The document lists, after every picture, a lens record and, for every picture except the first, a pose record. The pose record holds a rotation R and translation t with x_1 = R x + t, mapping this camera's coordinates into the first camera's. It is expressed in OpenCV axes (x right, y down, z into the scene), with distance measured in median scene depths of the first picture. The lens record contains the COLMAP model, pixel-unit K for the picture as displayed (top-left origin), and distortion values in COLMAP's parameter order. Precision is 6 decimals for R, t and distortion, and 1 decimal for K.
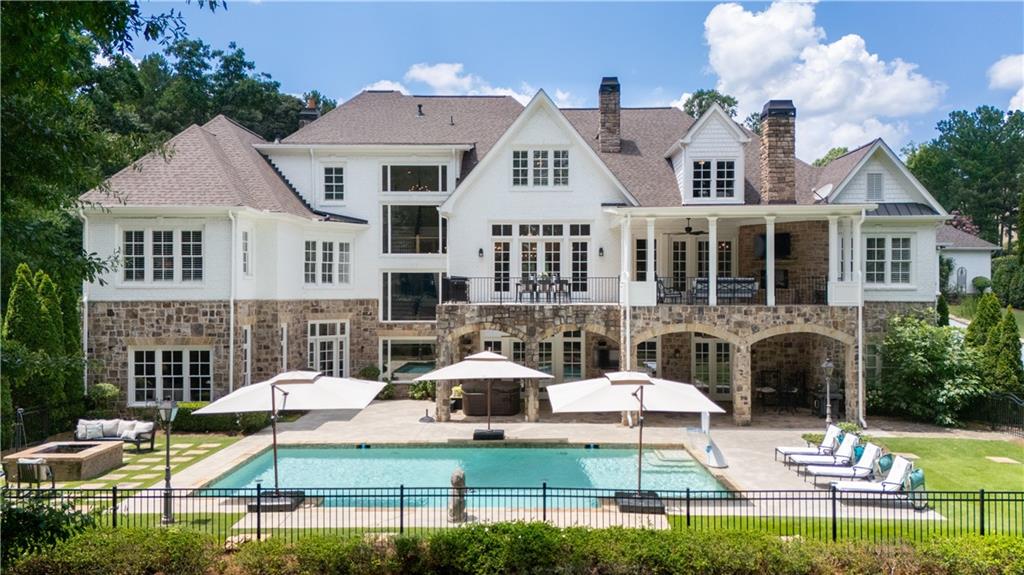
lens RADIAL K [[783.8, 0, 468.5], [0, 783.8, 321.1], [0, 0, 1]] dist [0.077388, -0.062472]
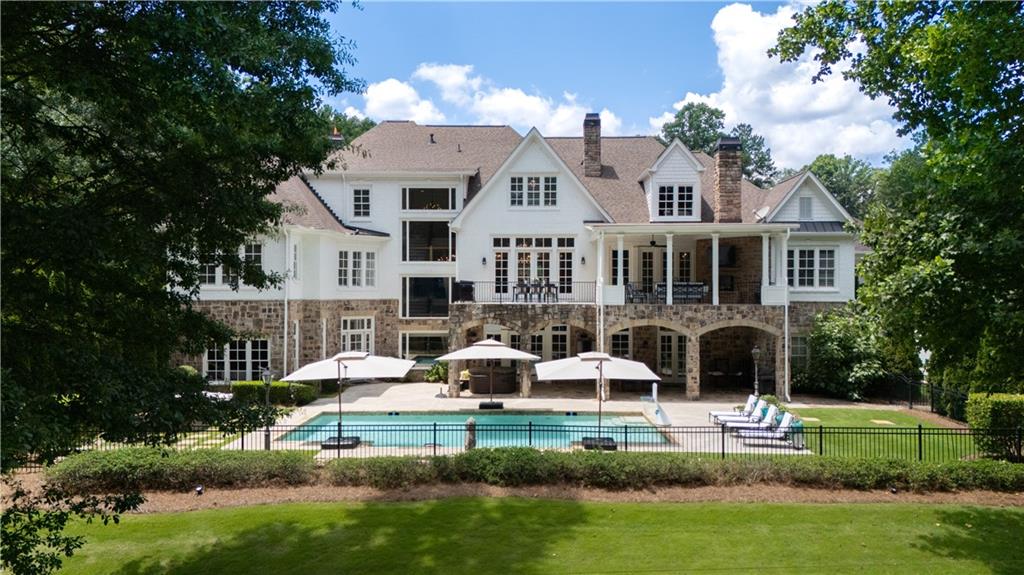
lens RADIAL K [[783.8, 0, 468.5], [0, 783.8, 321.1], [0, 0, 1]] dist [0.077388, -0.062472]
pose [[0.999998, 0.001512, 0.001546, -0.010559], [-0.001510, 0.999998, -0.001121, 0.007299], [-0.001548, 0.001118, 0.999998, -0.220233]]
